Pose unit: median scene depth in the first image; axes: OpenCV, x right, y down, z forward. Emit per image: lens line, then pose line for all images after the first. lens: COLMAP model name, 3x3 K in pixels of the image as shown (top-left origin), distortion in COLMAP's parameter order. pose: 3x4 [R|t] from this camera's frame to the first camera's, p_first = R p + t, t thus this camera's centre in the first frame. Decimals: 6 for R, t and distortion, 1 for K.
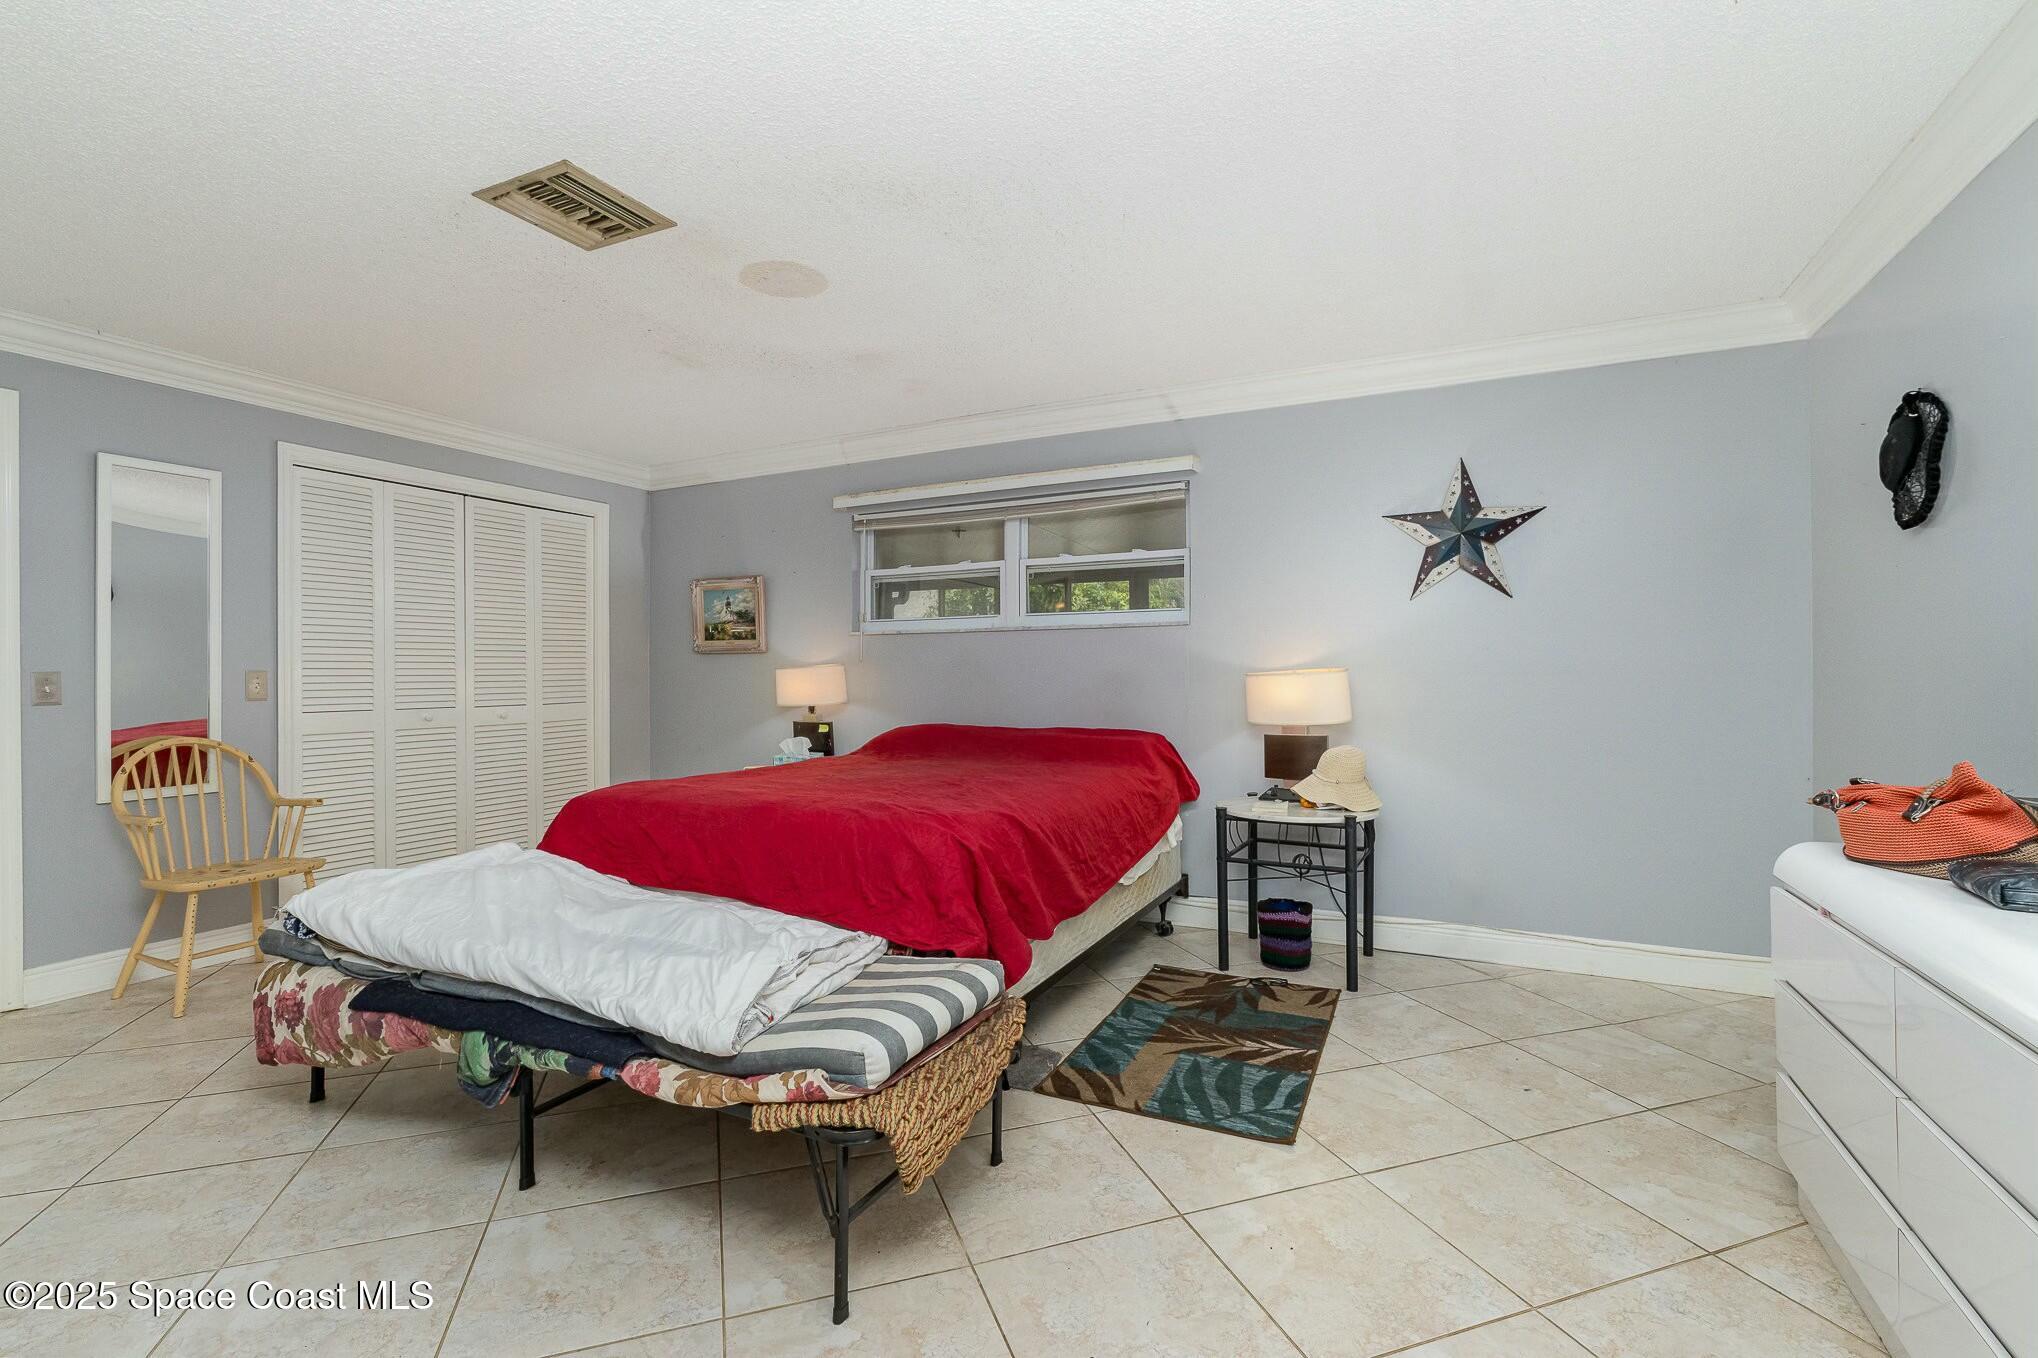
lens RADIAL K [[902.4, 0, 1018.0], [0, 902.4, 693.9], [0, 0, 1]] dist [-0.003624, 0.000048]
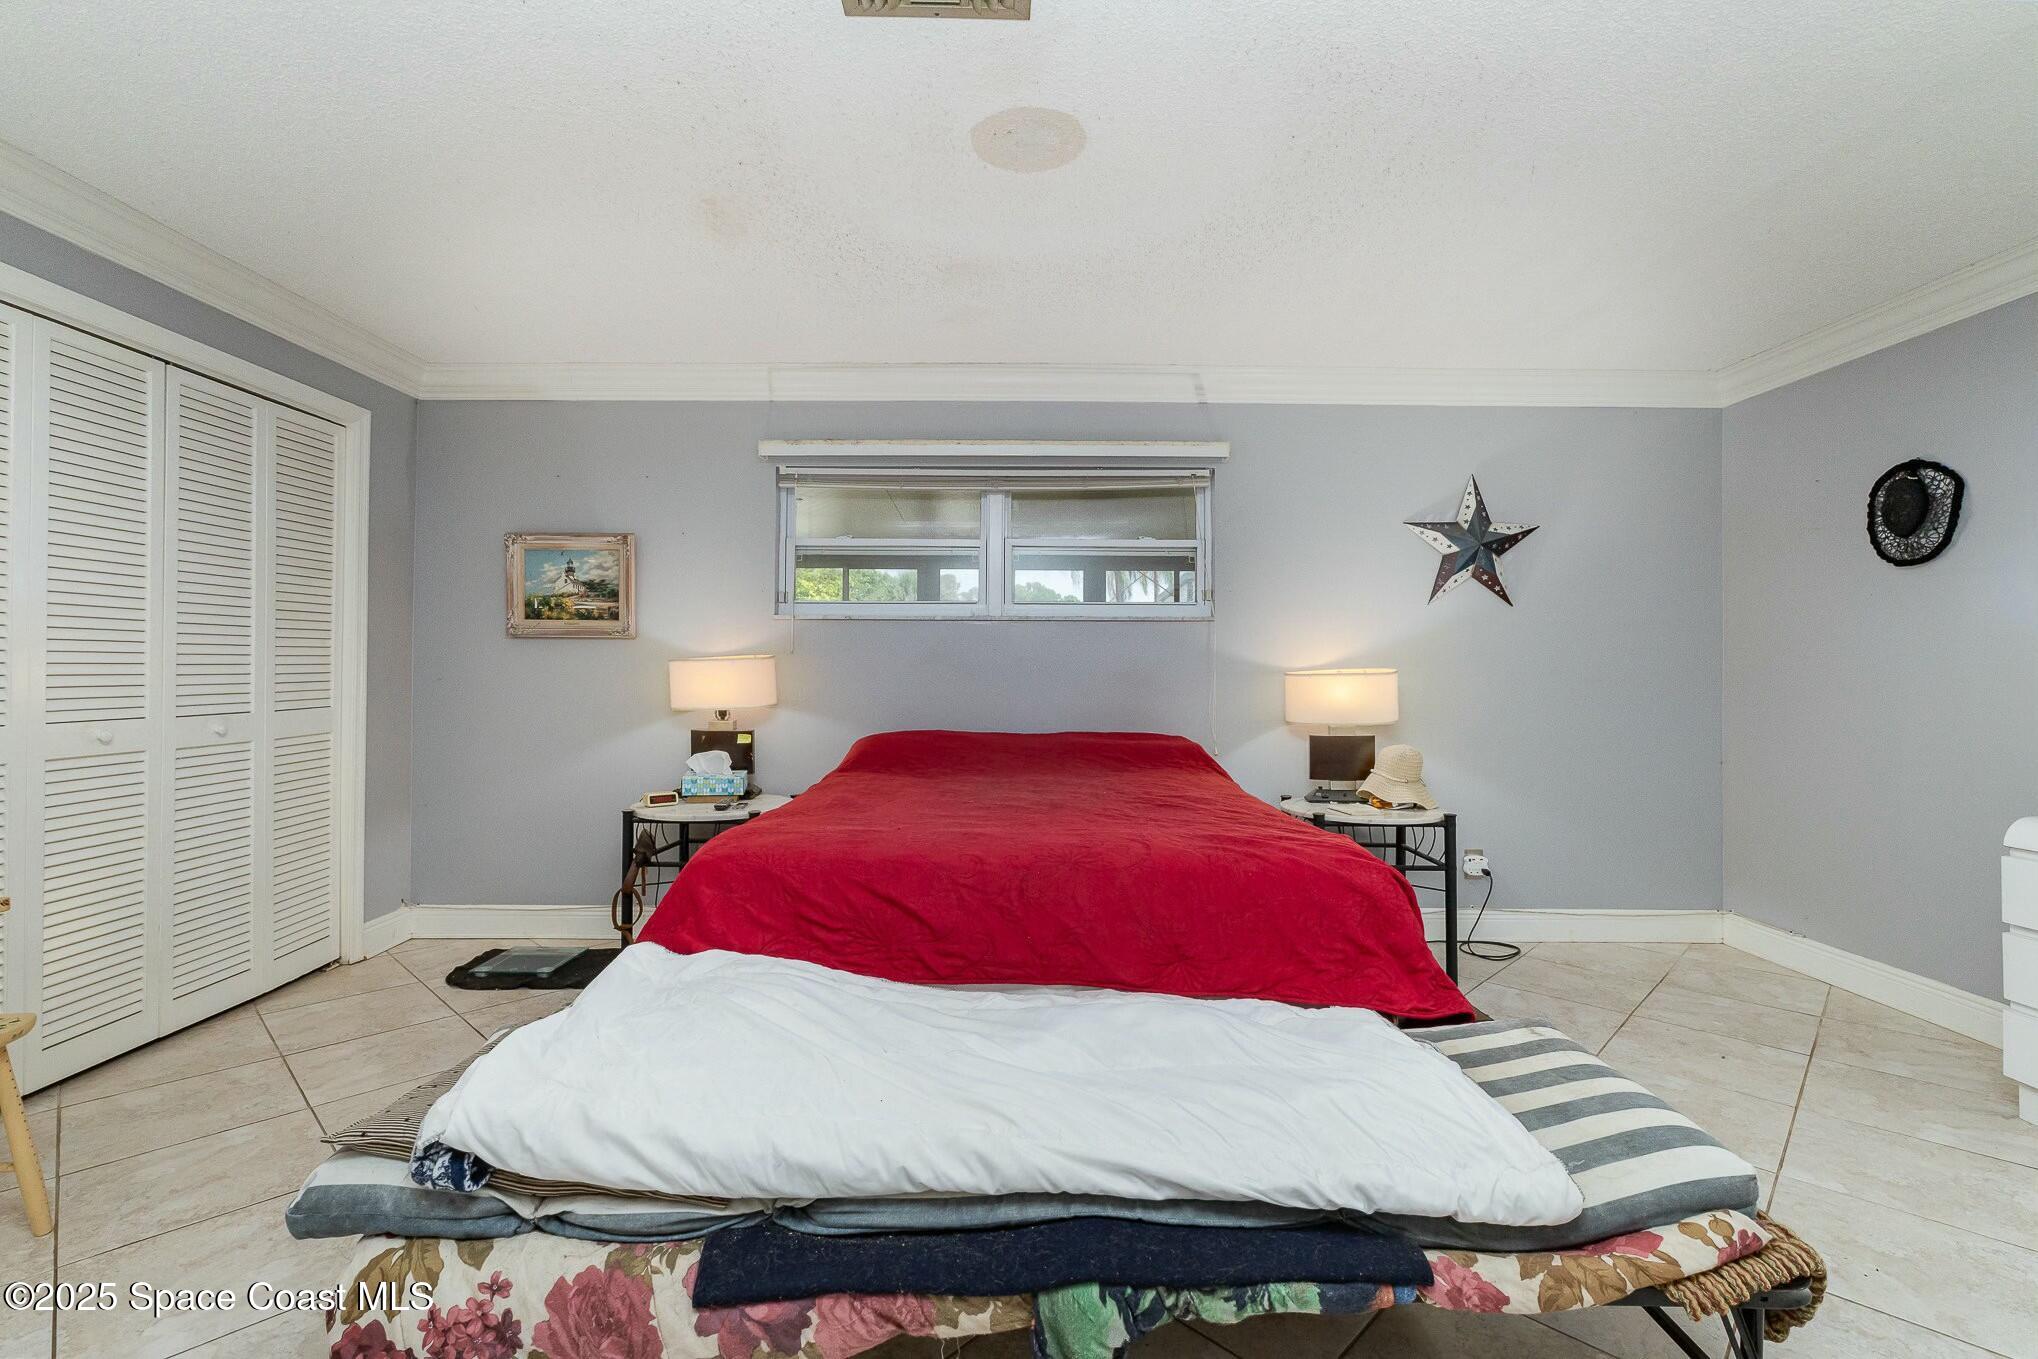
lens RADIAL K [[918.1, 0, 1015.4], [0, 918.1, 688.5], [0, 0, 1]] dist [-0.002314, 0.000475]
pose [[0.895837, 0.001143, 0.444382, -0.481033], [-0.000186, 0.999998, -0.002196, -0.003962], [-0.444383, 0.001885, 0.895835, 0.262150]]
